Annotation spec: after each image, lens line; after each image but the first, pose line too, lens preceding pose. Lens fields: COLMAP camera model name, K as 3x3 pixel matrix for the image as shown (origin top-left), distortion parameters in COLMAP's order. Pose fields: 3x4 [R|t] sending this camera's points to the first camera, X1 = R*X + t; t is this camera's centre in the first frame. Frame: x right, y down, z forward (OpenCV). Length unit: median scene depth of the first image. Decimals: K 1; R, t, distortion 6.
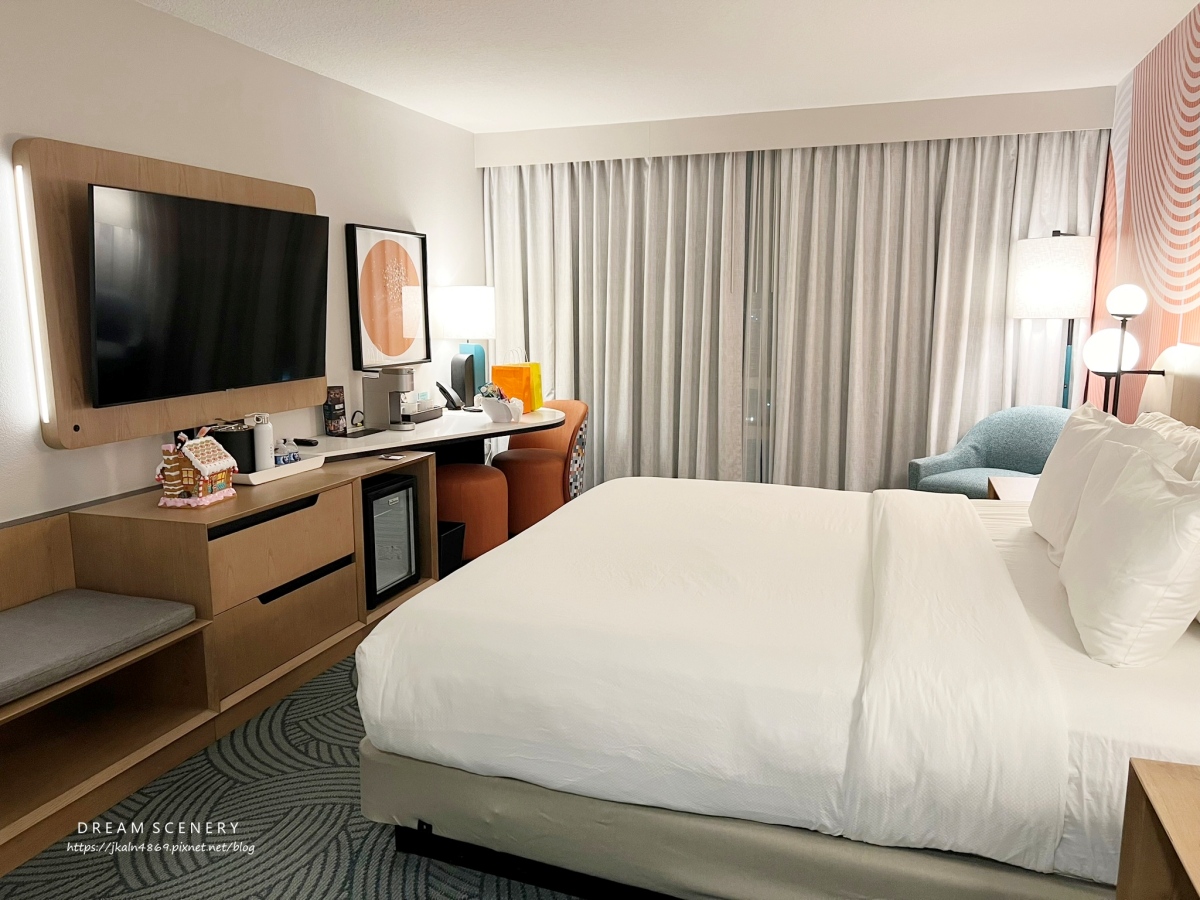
lens RADIAL K [[886.5, 0, 600.0], [0, 886.5, 450.0], [0, 0, 1]] dist [0.046215, -0.059682]
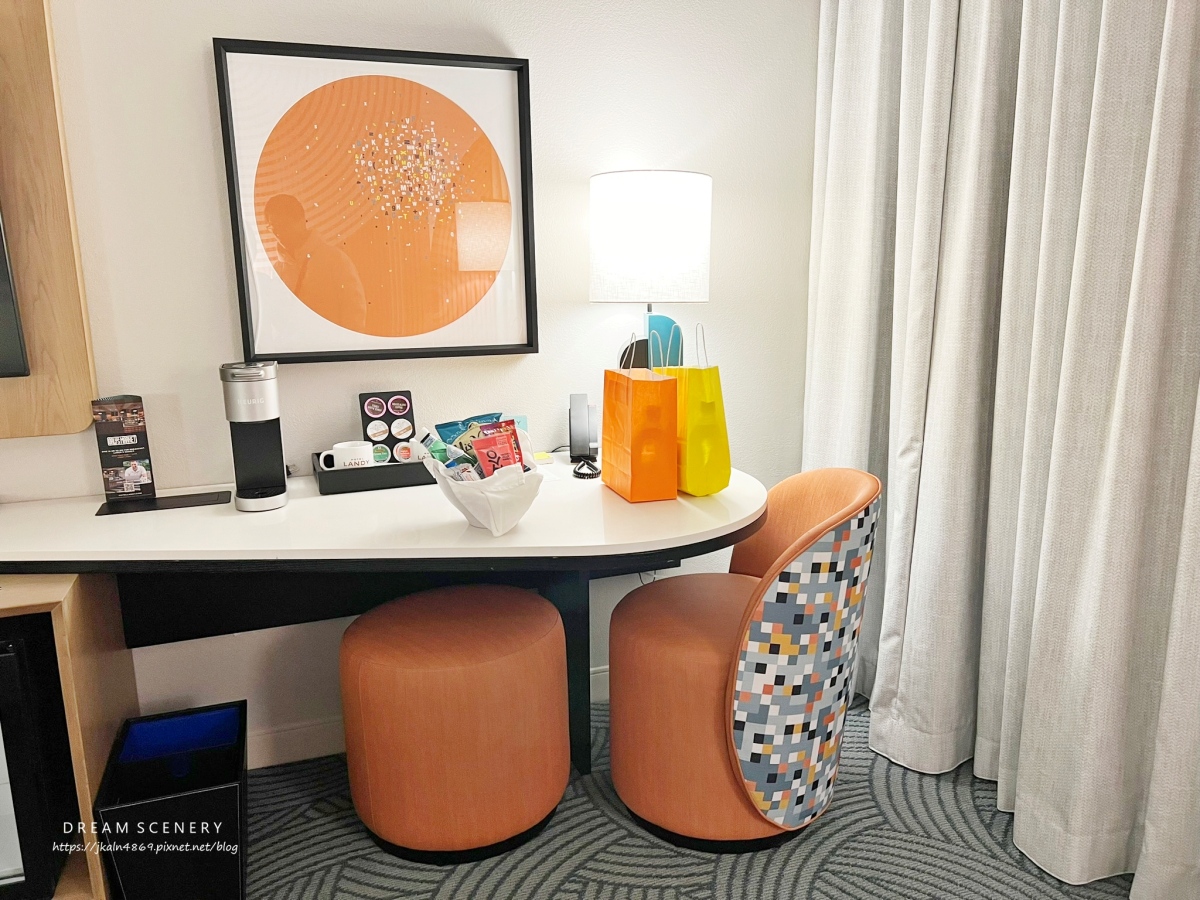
lens RADIAL K [[946.9, 0, 600.6], [0, 946.9, 405.7], [0, 0, 1]] dist [0.002440, 0.239129]
pose [[0.628654, 0.117806, -0.768710, 0.203929], [-0.111090, 0.991926, 0.061164, -0.102434], [0.769710, 0.046945, 0.636666, 0.709851]]
